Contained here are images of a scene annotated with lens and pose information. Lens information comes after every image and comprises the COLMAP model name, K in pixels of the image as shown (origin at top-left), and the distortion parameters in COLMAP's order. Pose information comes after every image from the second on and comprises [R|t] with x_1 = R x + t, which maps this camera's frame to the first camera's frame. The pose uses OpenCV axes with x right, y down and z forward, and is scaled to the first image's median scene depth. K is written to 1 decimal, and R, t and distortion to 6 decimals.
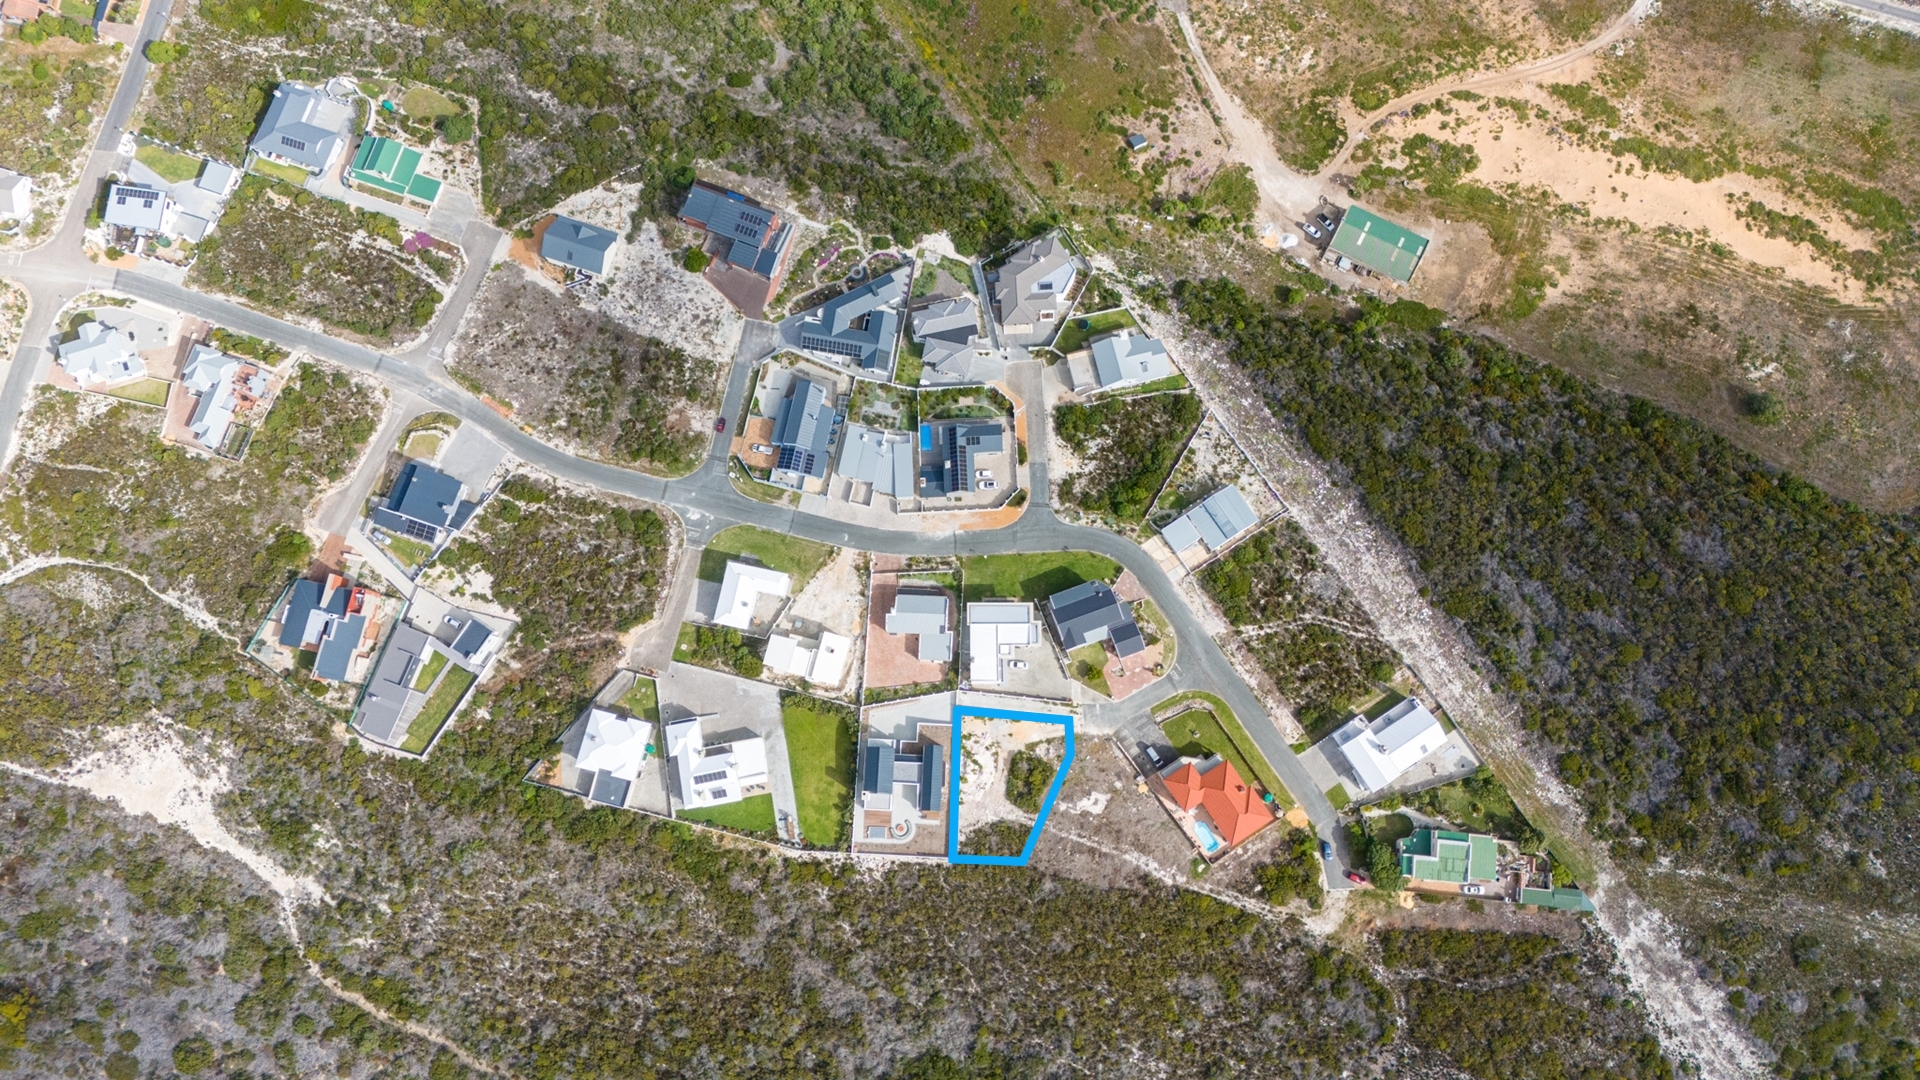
lens RADIAL K [[1378.2, 0, 958.4], [0, 1378.2, 551.6], [0, 0, 1]] dist [0.046546, -0.012603]
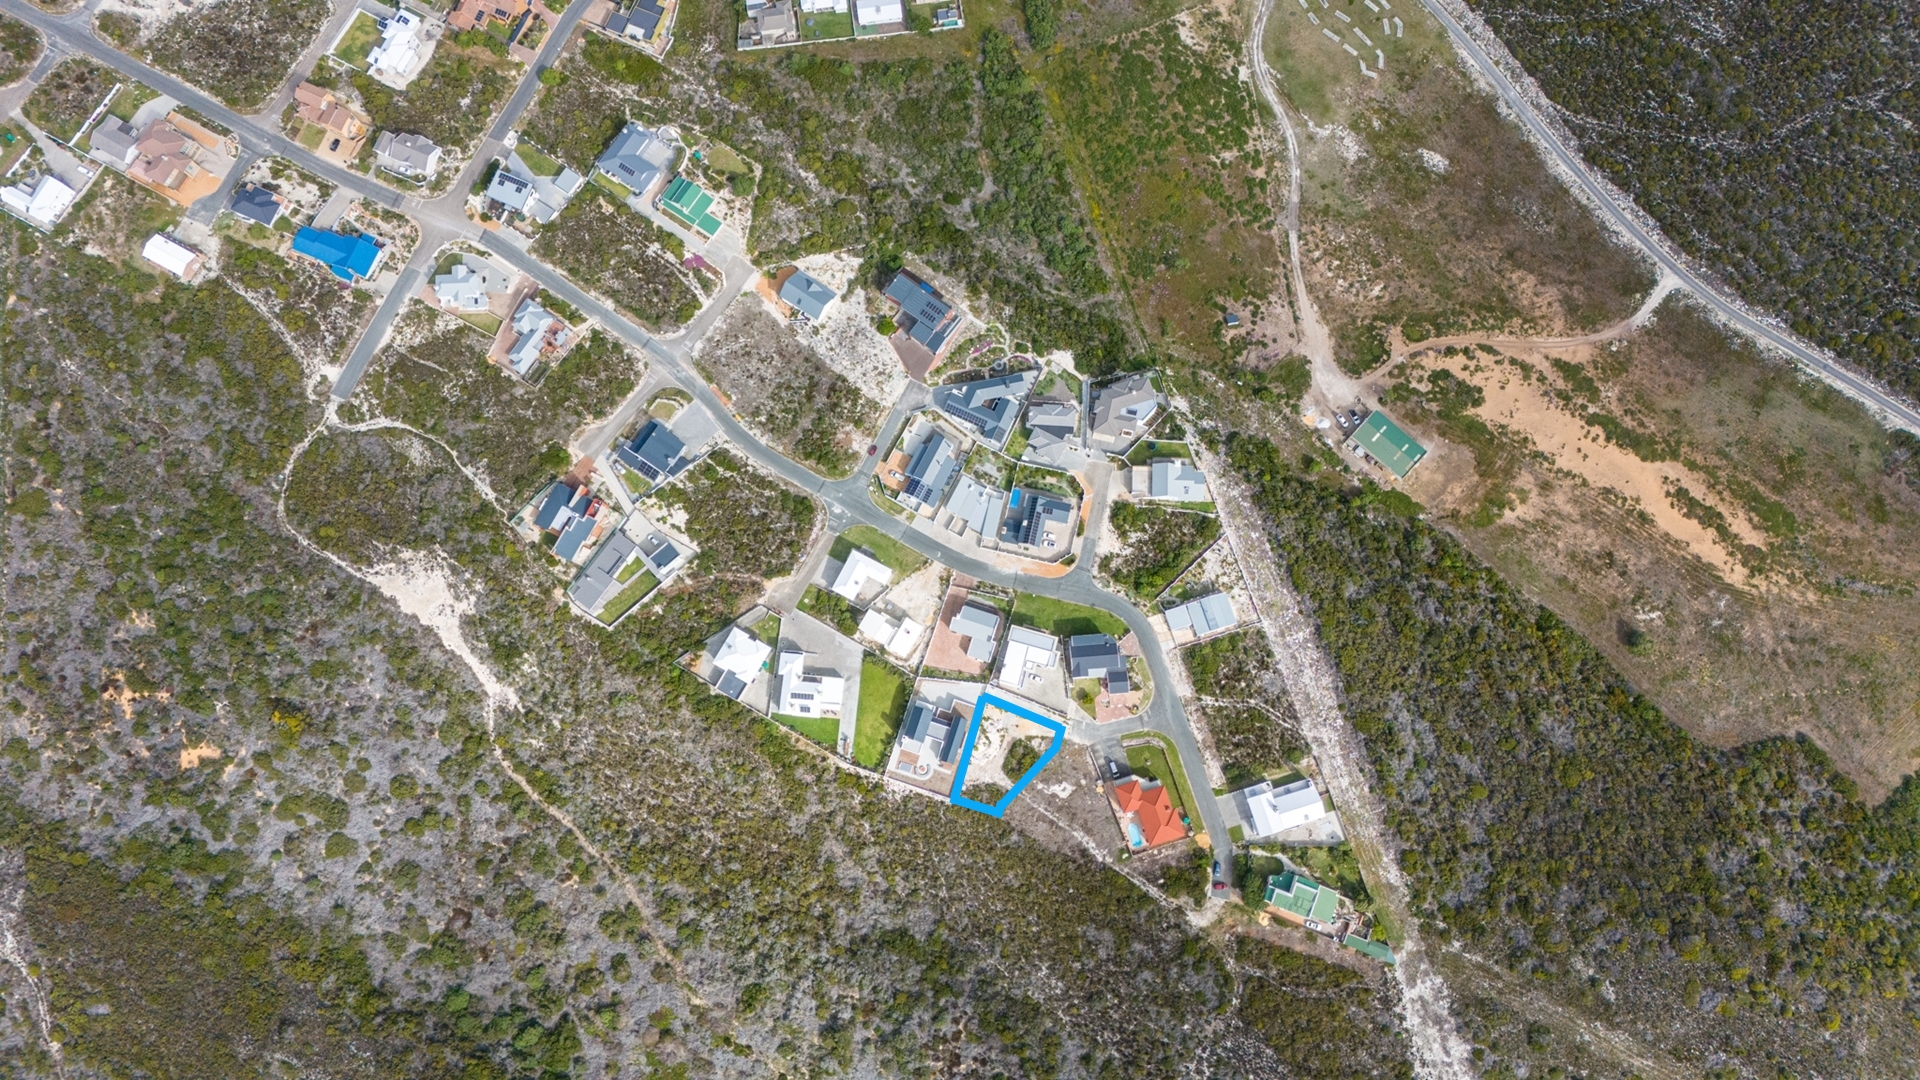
lens RADIAL K [[1378.2, 0, 950.5], [0, 1378.2, 532.6], [0, 0, 1]] dist [0.046546, -0.012603]
pose [[0.962820, 0.261290, -0.068596, 0.016765], [-0.262505, 0.964887, -0.009184, -0.021602], [0.063788, 0.026849, 0.997602, -0.358687]]
